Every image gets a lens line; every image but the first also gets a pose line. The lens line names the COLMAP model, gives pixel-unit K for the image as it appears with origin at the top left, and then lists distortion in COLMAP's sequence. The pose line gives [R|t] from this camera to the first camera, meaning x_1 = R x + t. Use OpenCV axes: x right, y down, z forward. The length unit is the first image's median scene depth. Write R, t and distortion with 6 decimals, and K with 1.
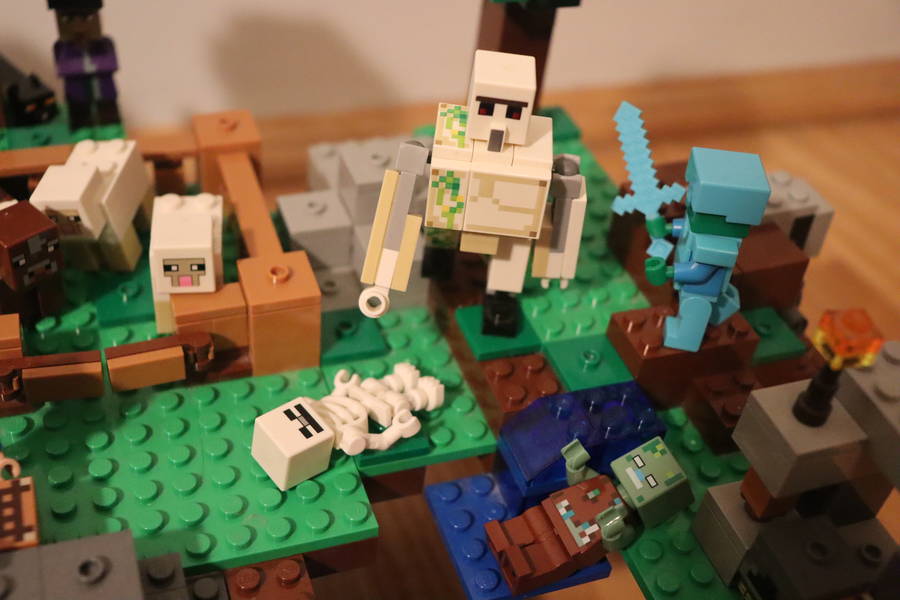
lens RADIAL K [[1043.6, 0, 448.4], [0, 1043.6, 268.1], [0, 0, 1]] dist [0.007805, -0.045757]
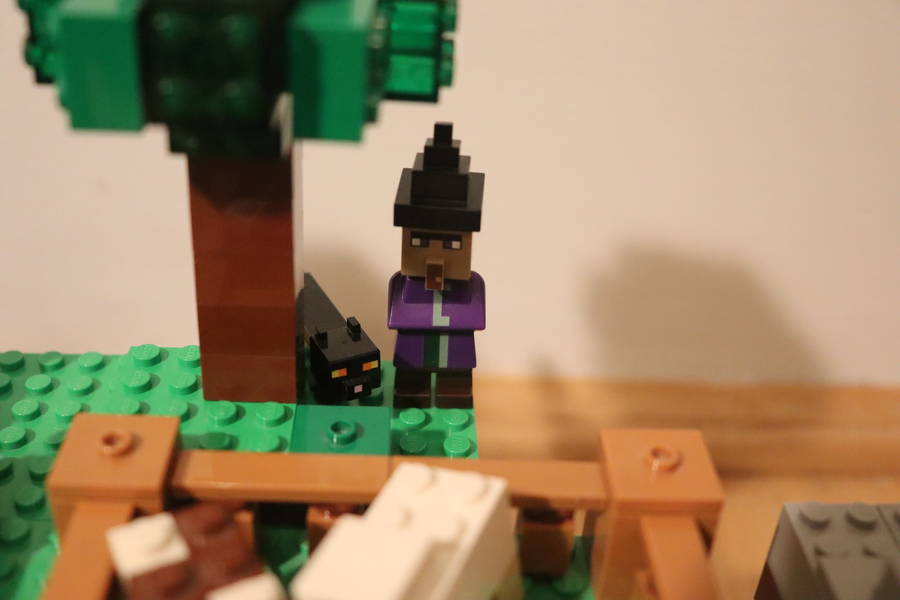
lens RADIAL K [[1043.6, 0, 448.4], [0, 1043.6, 268.1], [0, 0, 1]] dist [0.007805, -0.045757]
pose [[0.949614, 0.108072, -0.294200, -0.161770], [-0.165050, 0.970404, -0.176278, -0.114655], [0.266442, 0.215954, 0.939347, 0.417470]]
